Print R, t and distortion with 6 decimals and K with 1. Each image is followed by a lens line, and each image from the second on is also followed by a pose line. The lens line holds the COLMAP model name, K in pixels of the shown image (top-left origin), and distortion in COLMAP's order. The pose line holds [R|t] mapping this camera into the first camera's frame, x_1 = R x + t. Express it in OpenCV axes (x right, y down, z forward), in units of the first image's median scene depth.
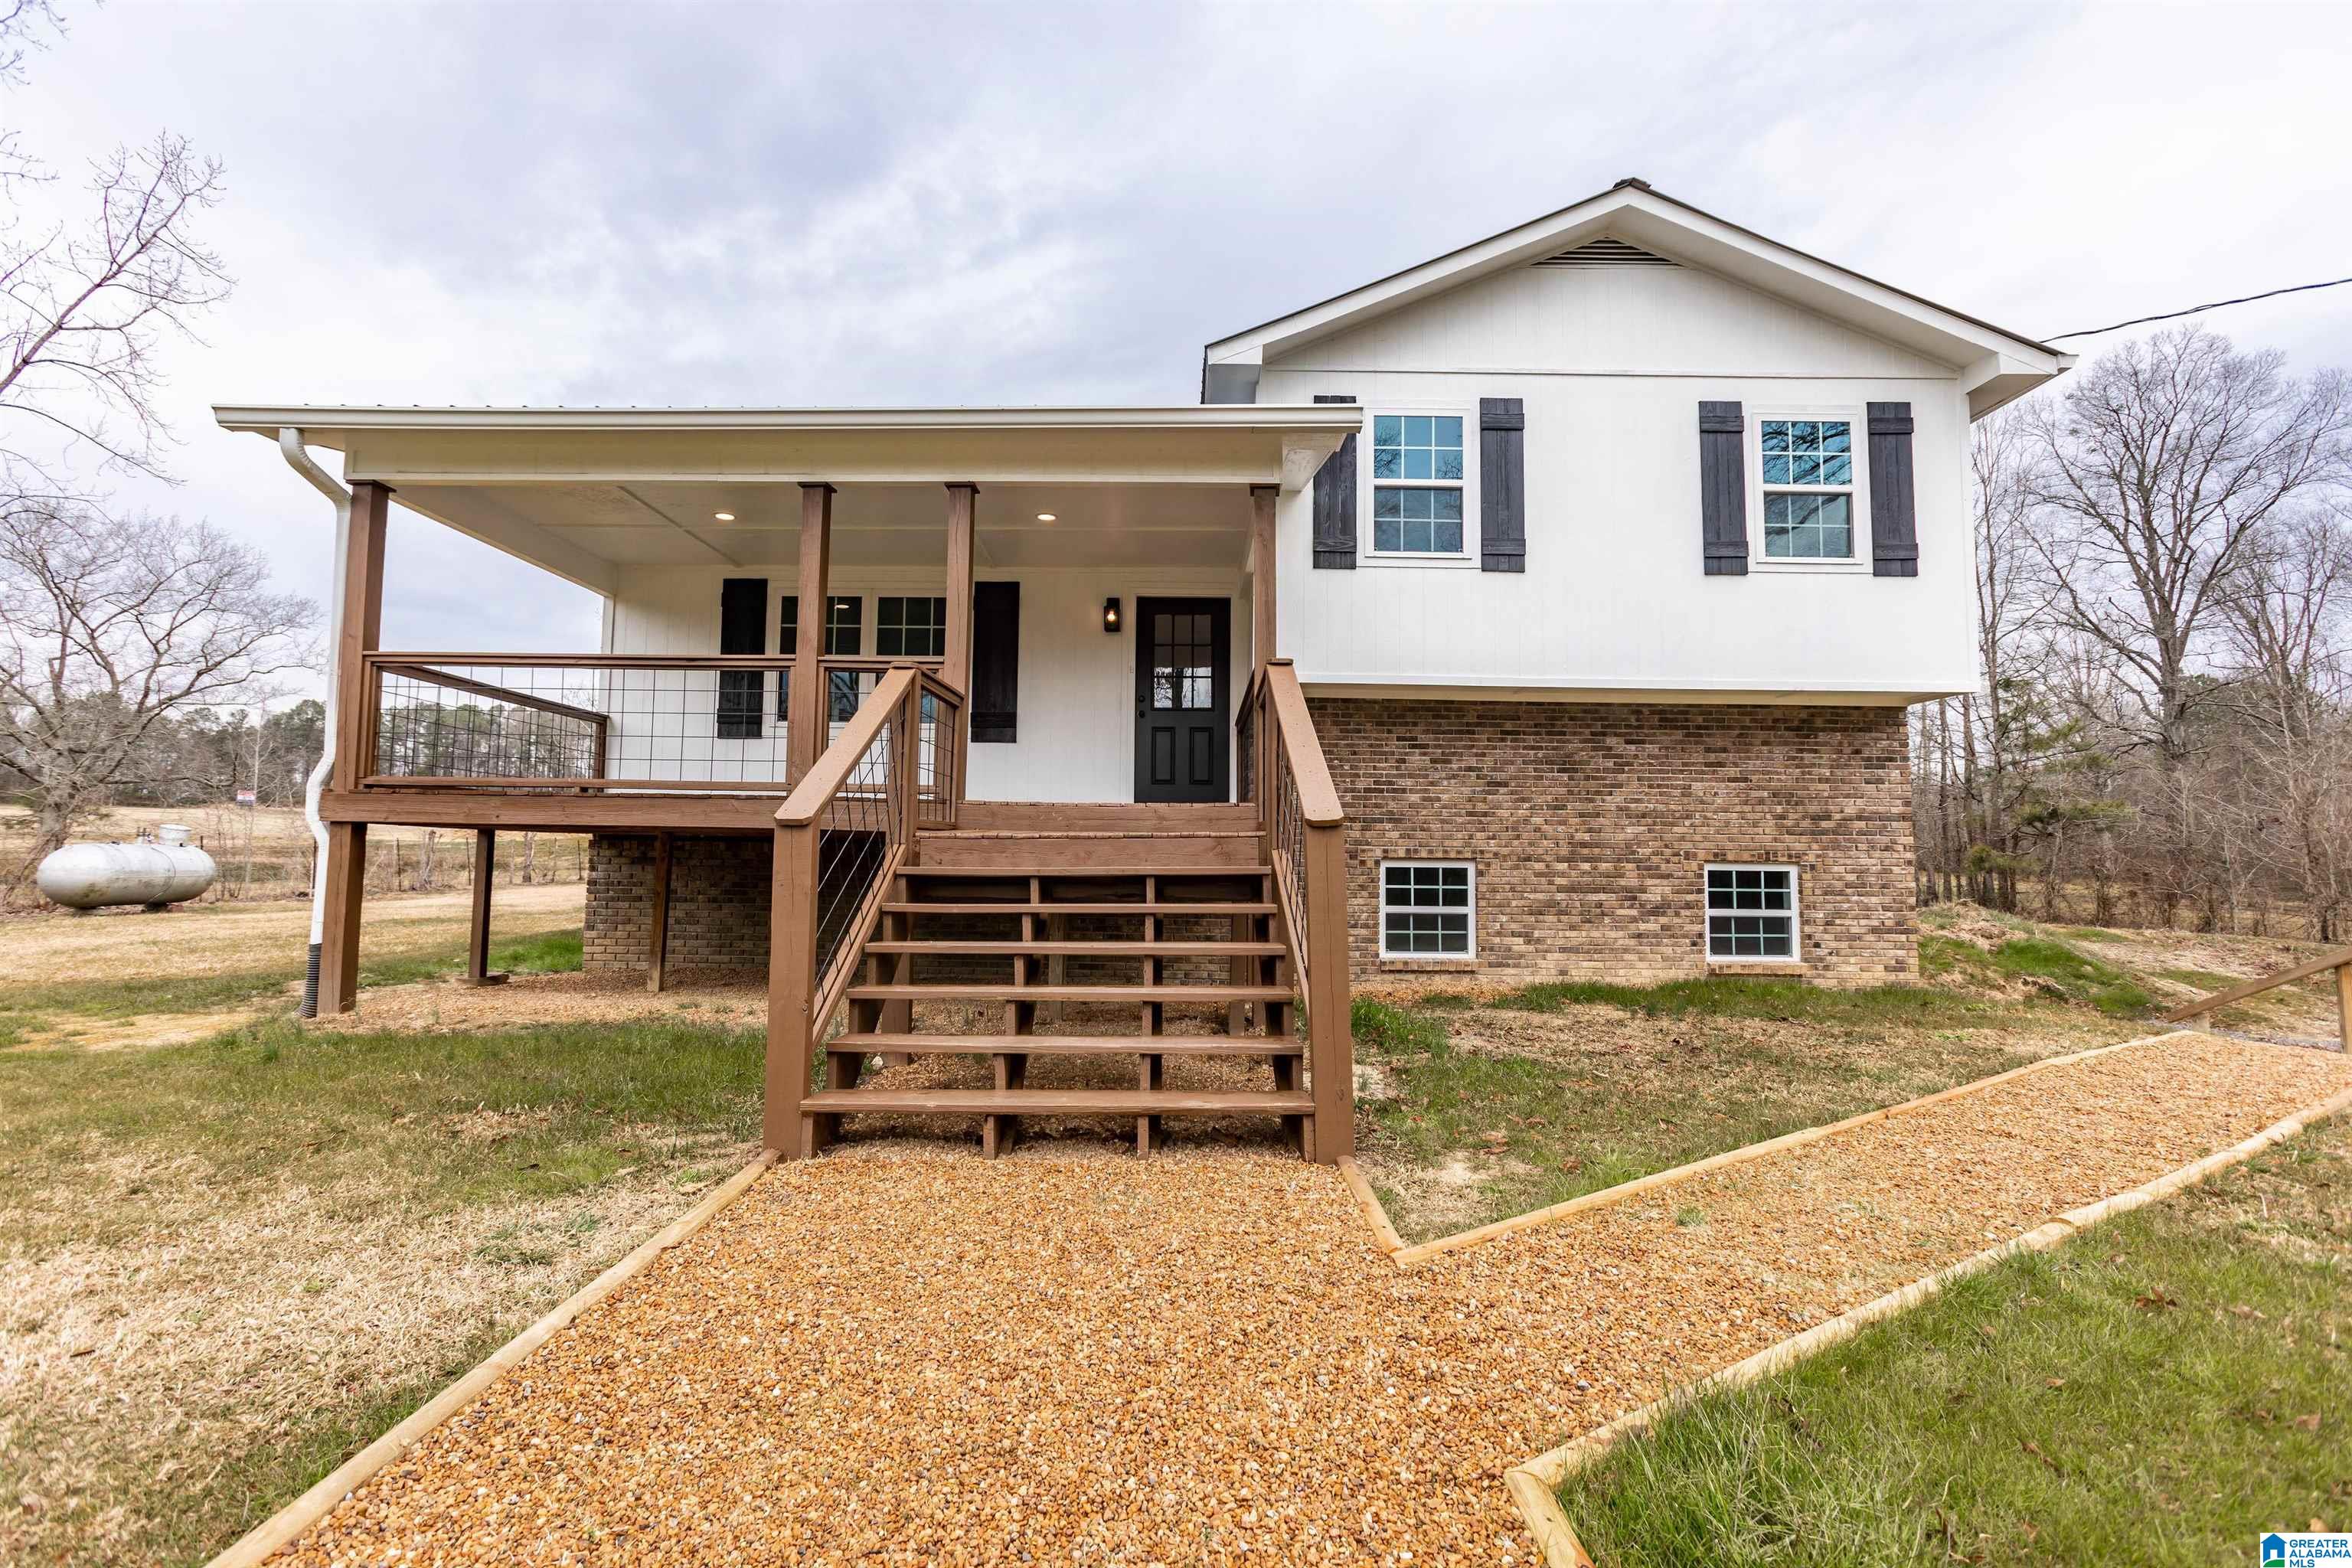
lens RADIAL K [[1077.3, 0, 1159.7], [0, 1077.3, 736.4], [0, 0, 1]] dist [-0.000134, 0.000692]
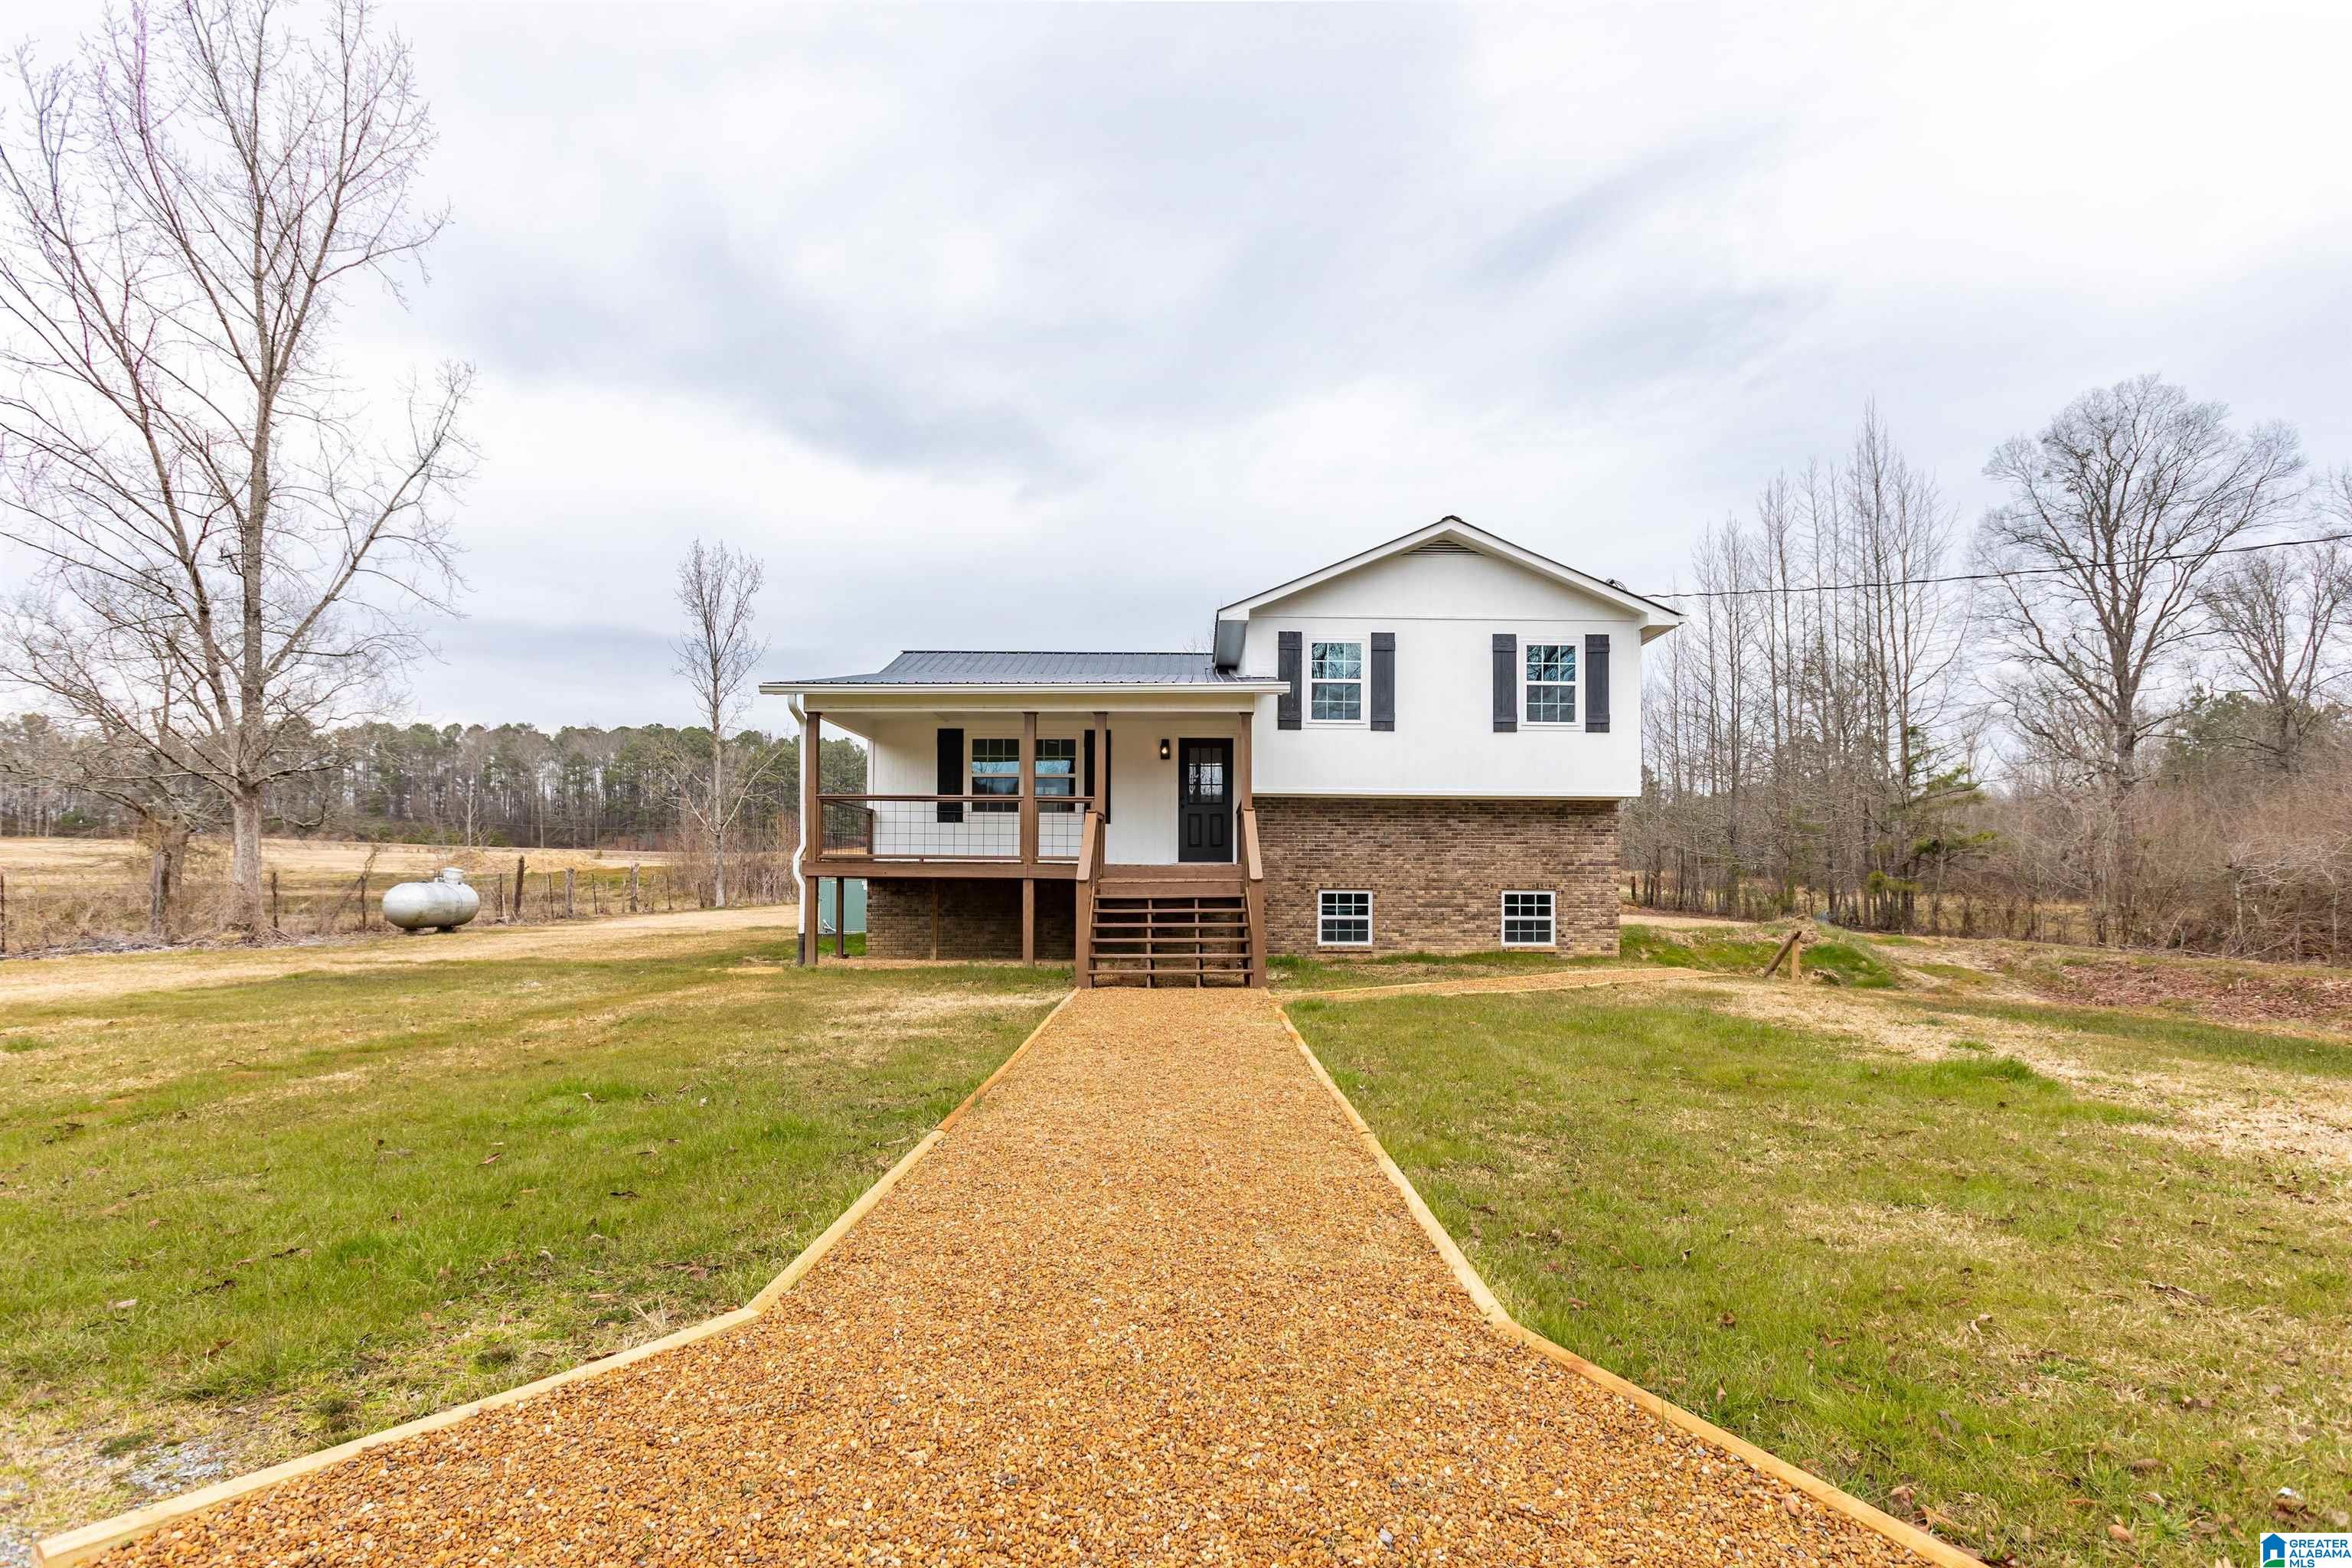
lens RADIAL K [[1084.1, 0, 1176.0], [0, 1084.1, 784.0], [0, 0, 1]] dist [-0.002941, -0.000792]
pose [[0.999978, -0.006515, 0.000988, -0.029179], [0.006495, 0.999794, 0.019228, -0.093689], [-0.001113, -0.019221, 0.999815, -0.769355]]
